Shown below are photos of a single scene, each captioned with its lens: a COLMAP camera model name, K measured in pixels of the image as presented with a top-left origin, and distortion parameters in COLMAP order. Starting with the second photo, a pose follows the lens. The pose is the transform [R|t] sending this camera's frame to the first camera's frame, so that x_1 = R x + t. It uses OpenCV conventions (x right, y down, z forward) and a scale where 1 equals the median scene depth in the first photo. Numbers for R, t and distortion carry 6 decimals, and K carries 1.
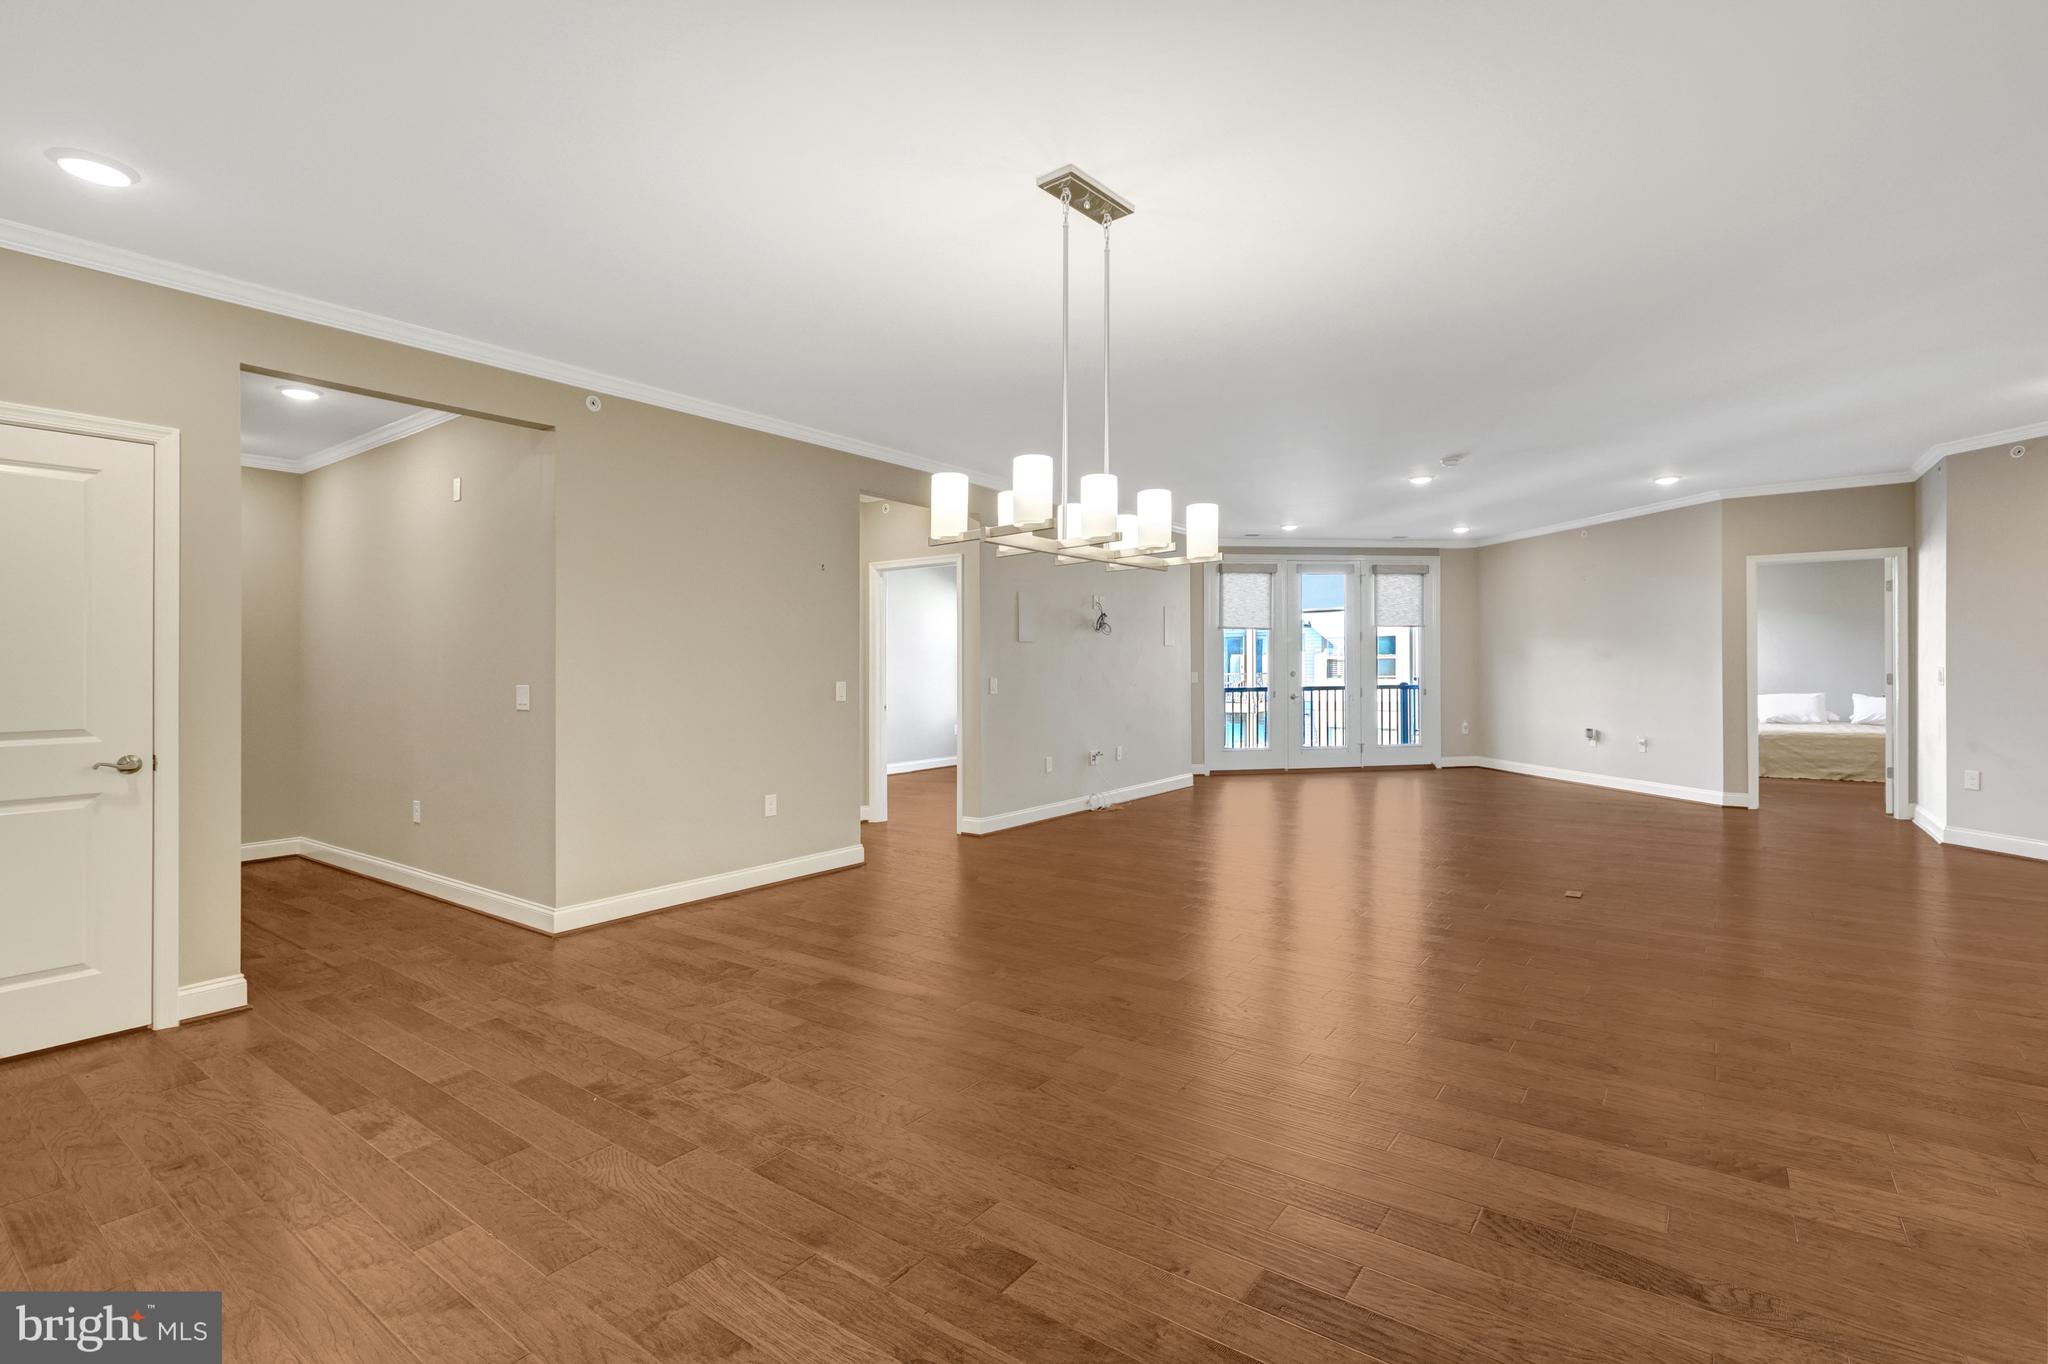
lens RADIAL K [[946.2, 0, 1024.0], [0, 946.2, 682.0], [0, 0, 1]] dist [0.001143, 0.000162]
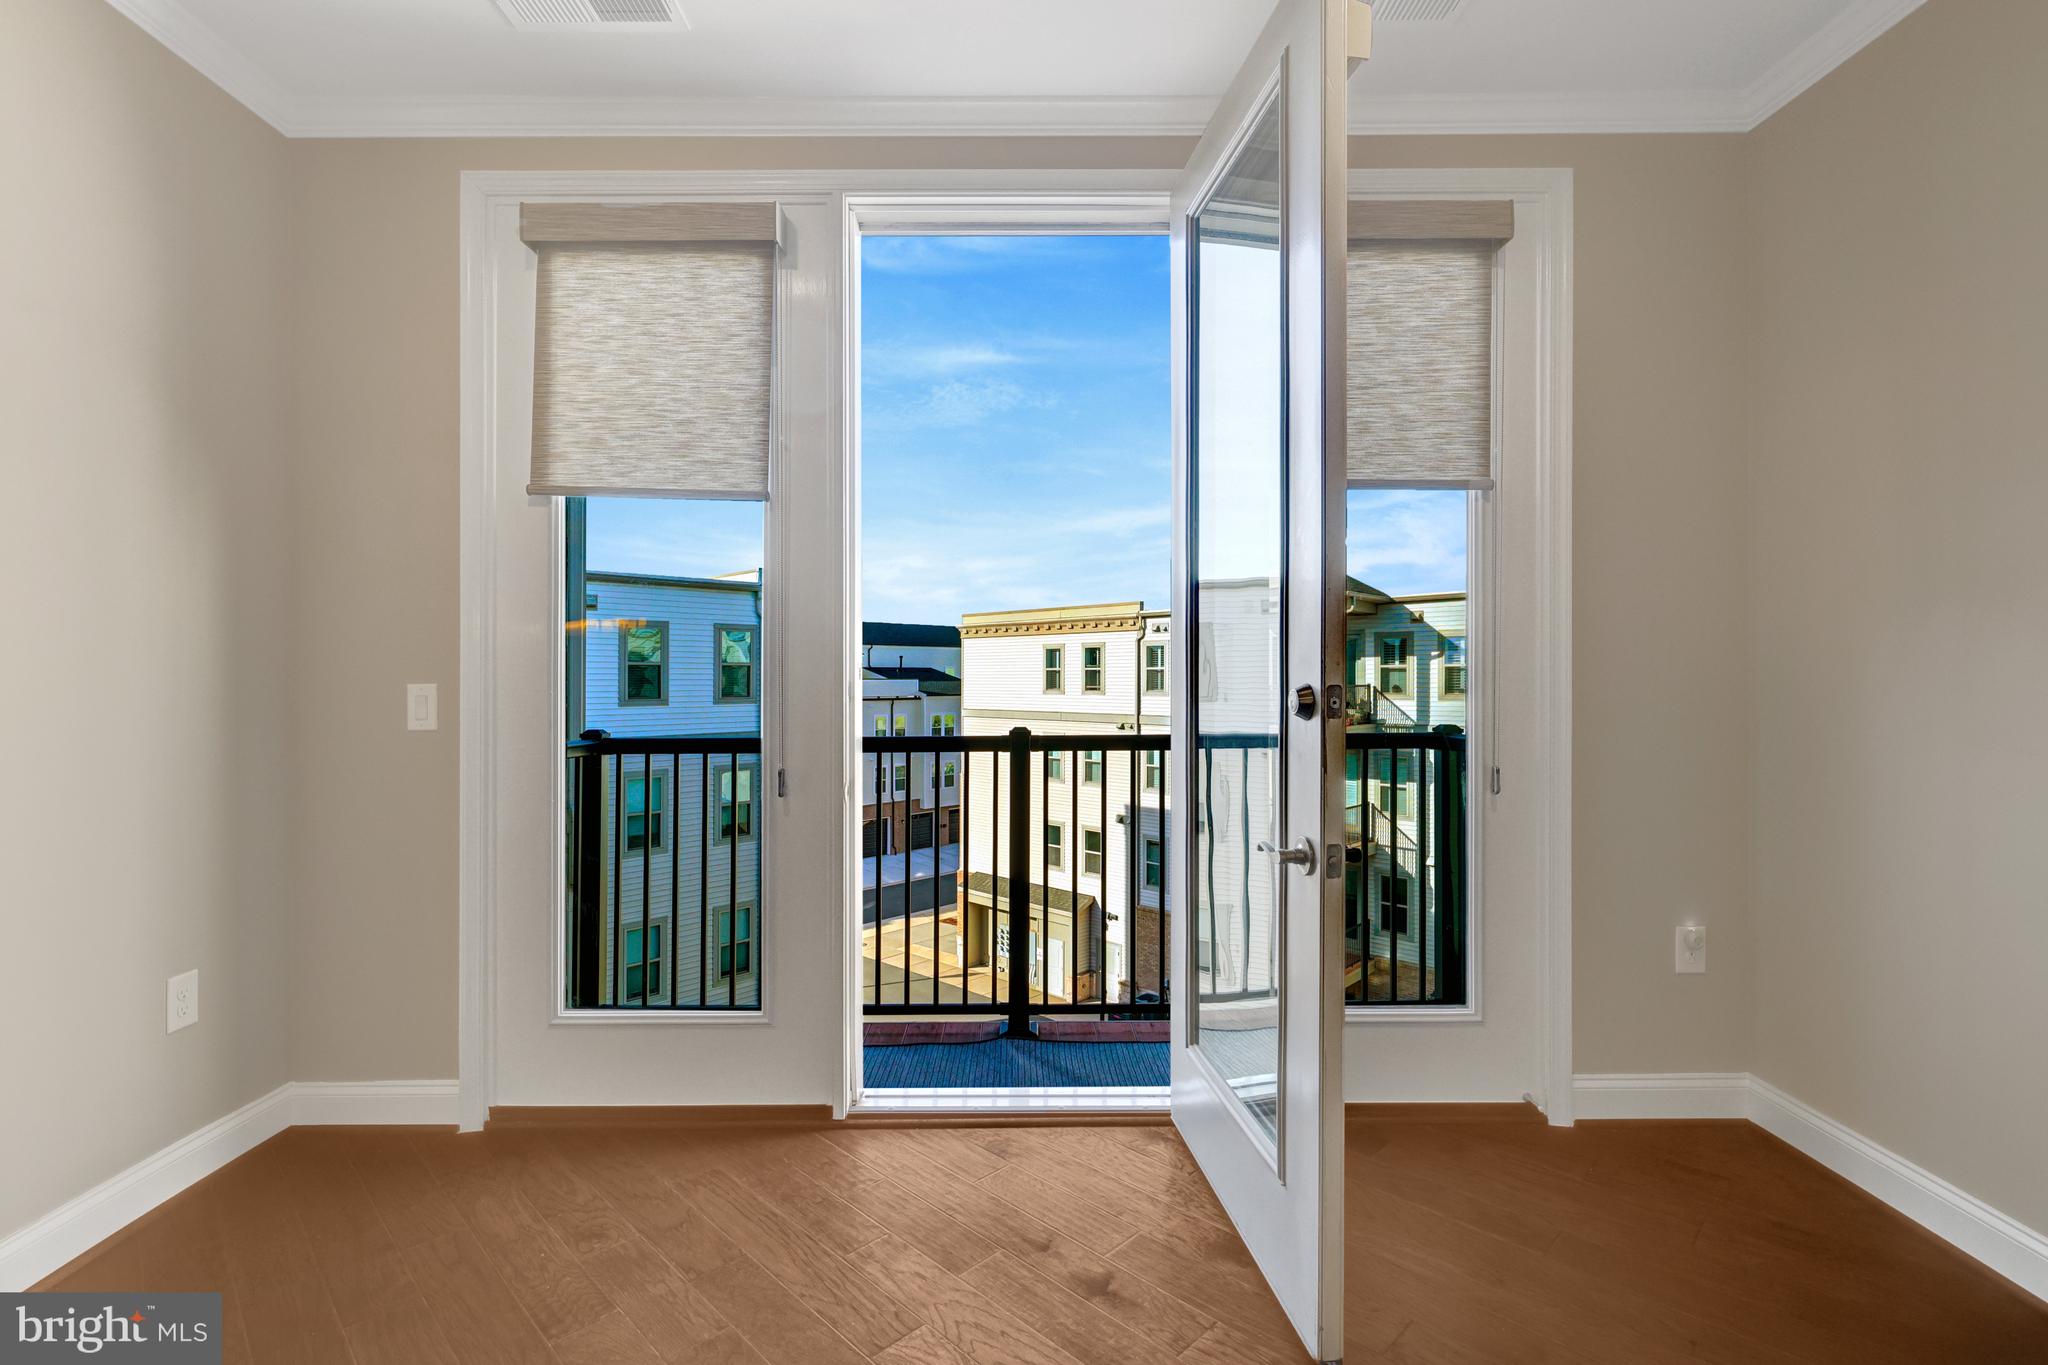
lens RADIAL K [[920.9, 0, 1026.0], [0, 920.9, 680.4], [0, 0, 1]] dist [0.000200, 0.000025]
pose [[0.987056, 0.010583, -0.160028, 0.412418], [-0.012443, 0.999866, -0.010626, -0.011201], [0.159894, 0.012480, 0.987055, 0.907193]]
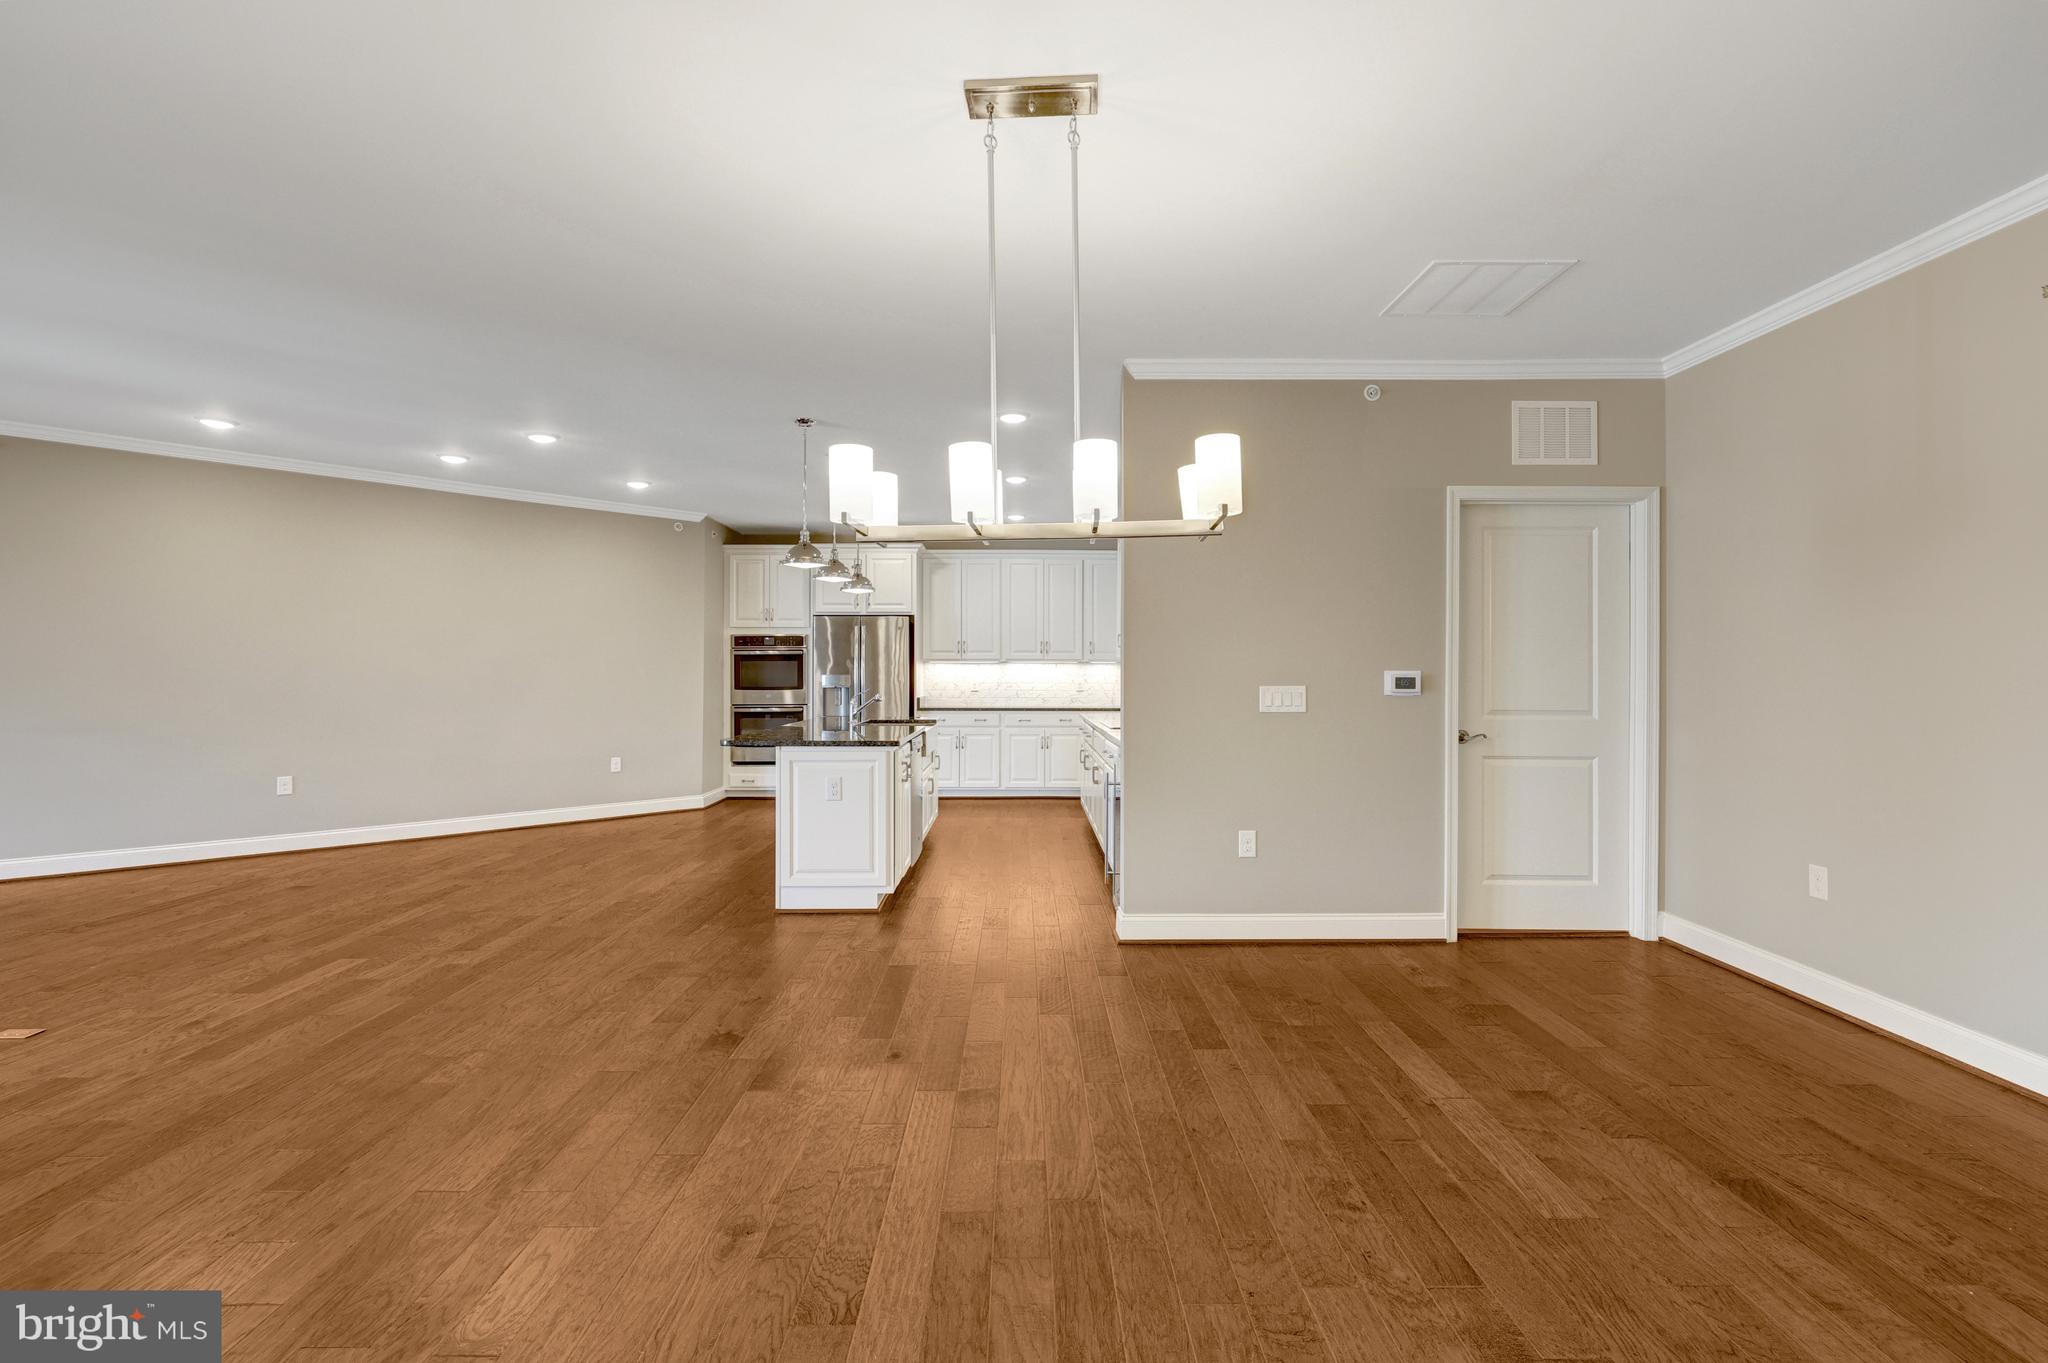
lens RADIAL K [[922.8, 0, 1026.5], [0, 922.8, 666.0], [0, 0, 1]] dist [-0.001550, -0.000452]
pose [[-0.599065, 0.013755, 0.800582, -0.174915], [0.011766, 0.999896, -0.008376, -0.004458], [-0.800614, 0.004402, -0.599164, 0.450177]]
